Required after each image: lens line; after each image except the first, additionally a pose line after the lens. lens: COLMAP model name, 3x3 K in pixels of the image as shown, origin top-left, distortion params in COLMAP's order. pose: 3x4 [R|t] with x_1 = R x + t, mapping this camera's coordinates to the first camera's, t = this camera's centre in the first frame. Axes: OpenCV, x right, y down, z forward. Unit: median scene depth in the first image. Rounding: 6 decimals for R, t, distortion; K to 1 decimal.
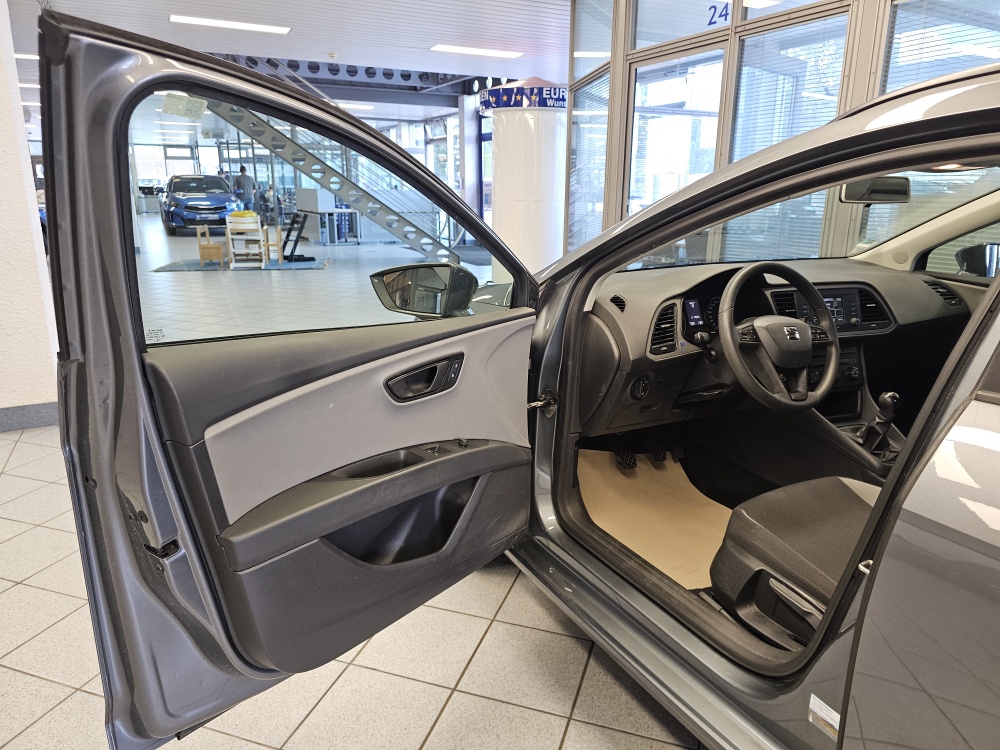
lens RADIAL K [[671.6, 0, 507.2], [0, 671.6, 355.1], [0, 0, 1]] dist [0.055396, -0.057536]
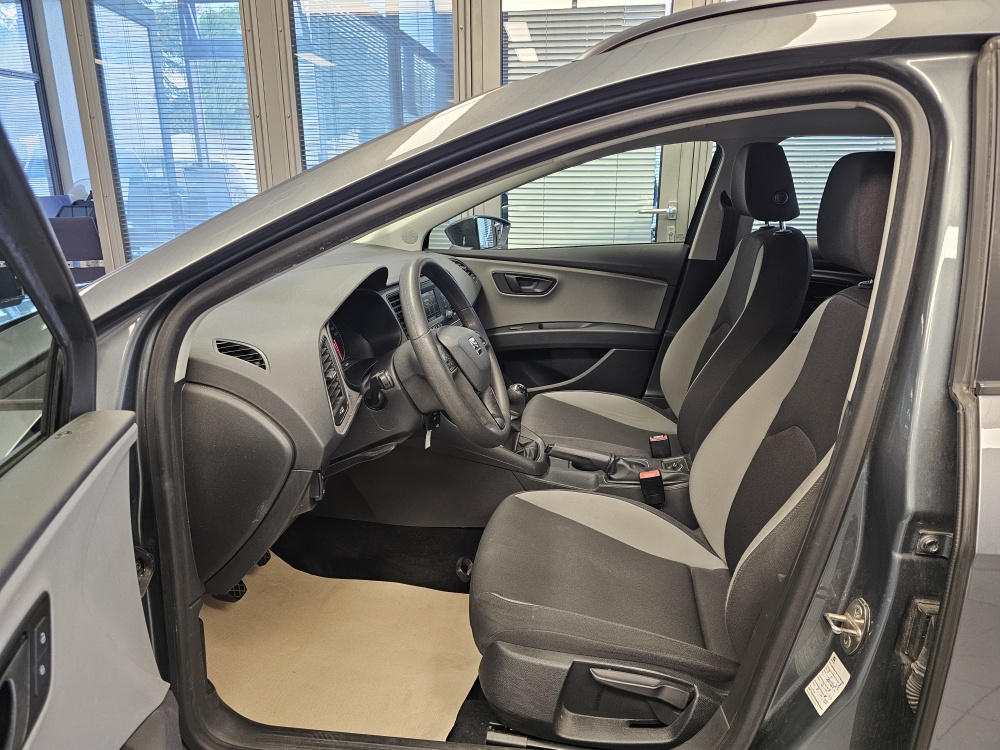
lens RADIAL K [[671.6, 0, 507.2], [0, 671.6, 355.1], [0, 0, 1]] dist [0.055396, -0.057536]
pose [[0.587182, -0.218324, 0.779457, -0.102294], [0.200903, 0.972117, 0.120943, -0.069796], [-0.784127, 0.085579, 0.614671, 0.329132]]
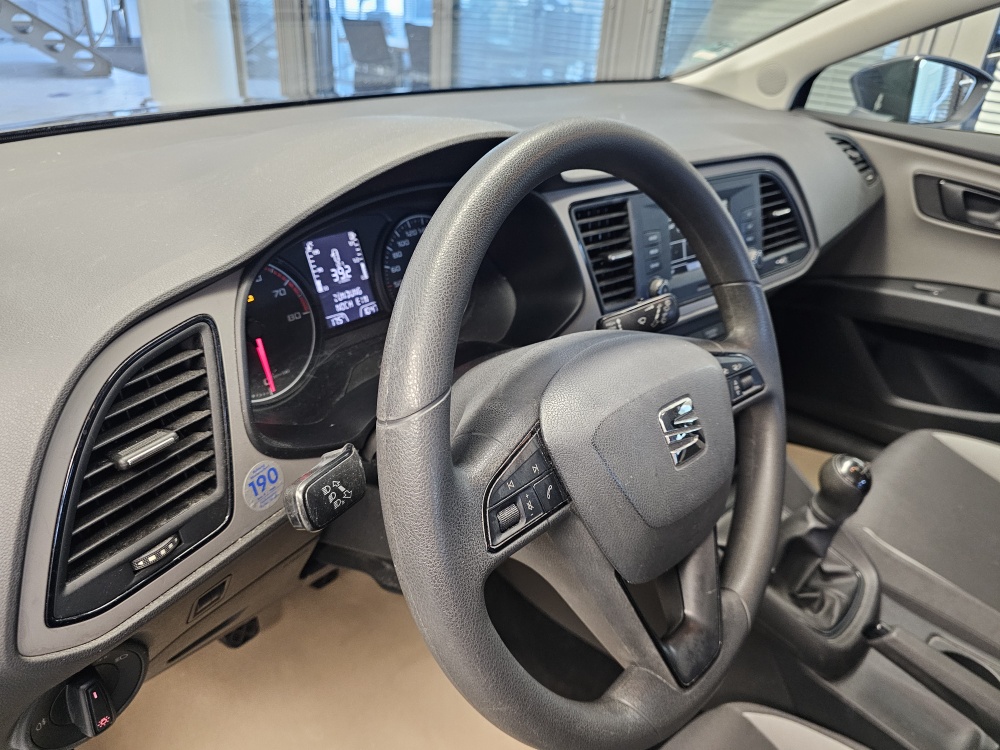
lens RADIAL K [[697.8, 0, 500.0], [0, 697.8, 375.0], [0, 0, 1]] dist [0.045294, -0.071606]
pose [[0.939631, -0.124767, 0.318632, 0.182638], [0.034881, 0.961231, 0.273529, -0.081286], [-0.340407, -0.245902, 0.907555, 0.520326]]
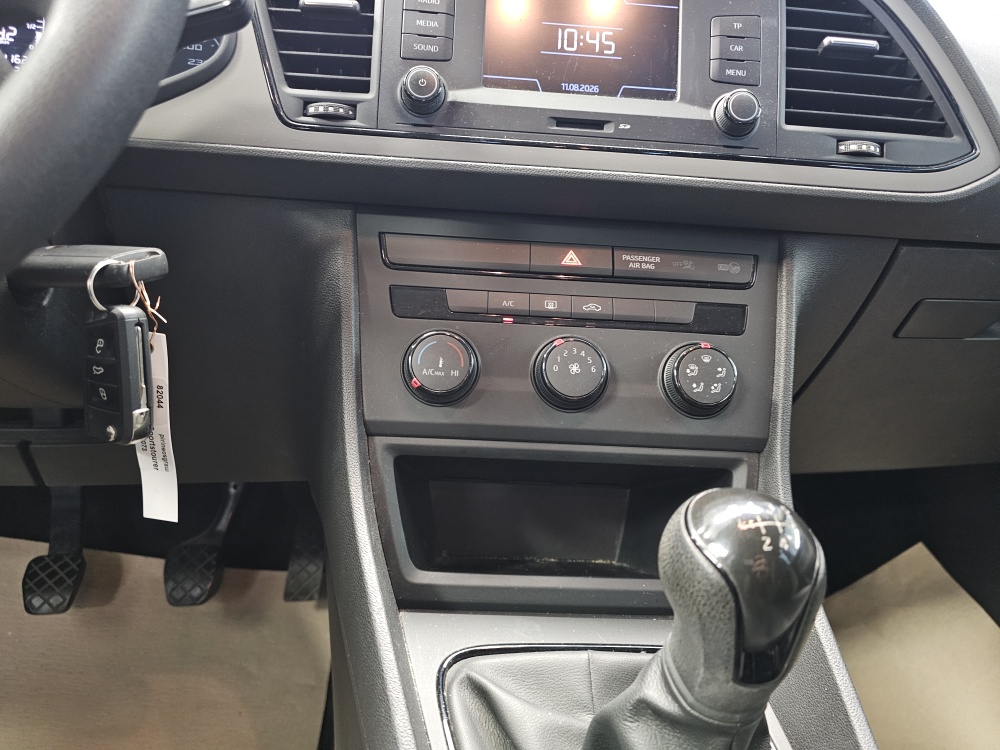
lens RADIAL K [[679.1, 0, 496.7], [0, 679.1, 378.4], [0, 0, 1]] dist [0.041082, -0.056885]
pose [[0.951835, 0.108024, -0.286952, 0.405833], [-0.118740, 0.992721, -0.020151, 0.030671], [0.282687, 0.053253, 0.957733, 0.632041]]
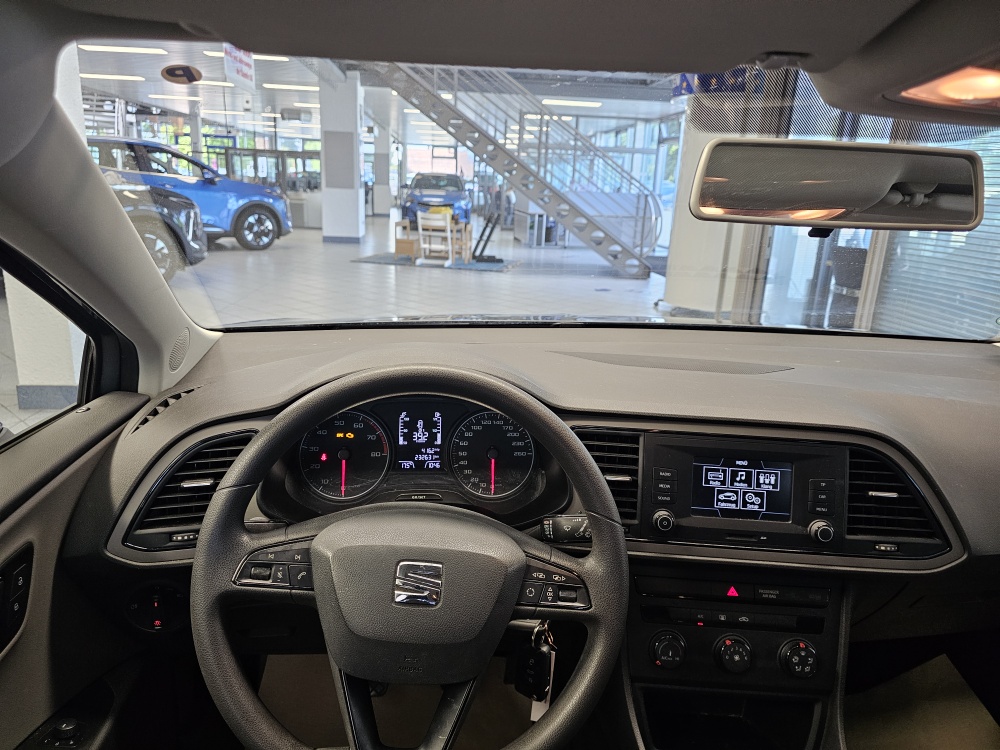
lens RADIAL K [[673.2, 0, 496.9], [0, 673.2, 368.6], [0, 0, 1]] dist [0.068065, -0.086330]
pose [[0.922109, 0.132159, -0.363660, 0.373692], [-0.127949, 0.991136, 0.035761, -0.103895], [0.365163, 0.013554, 0.930845, 0.451611]]
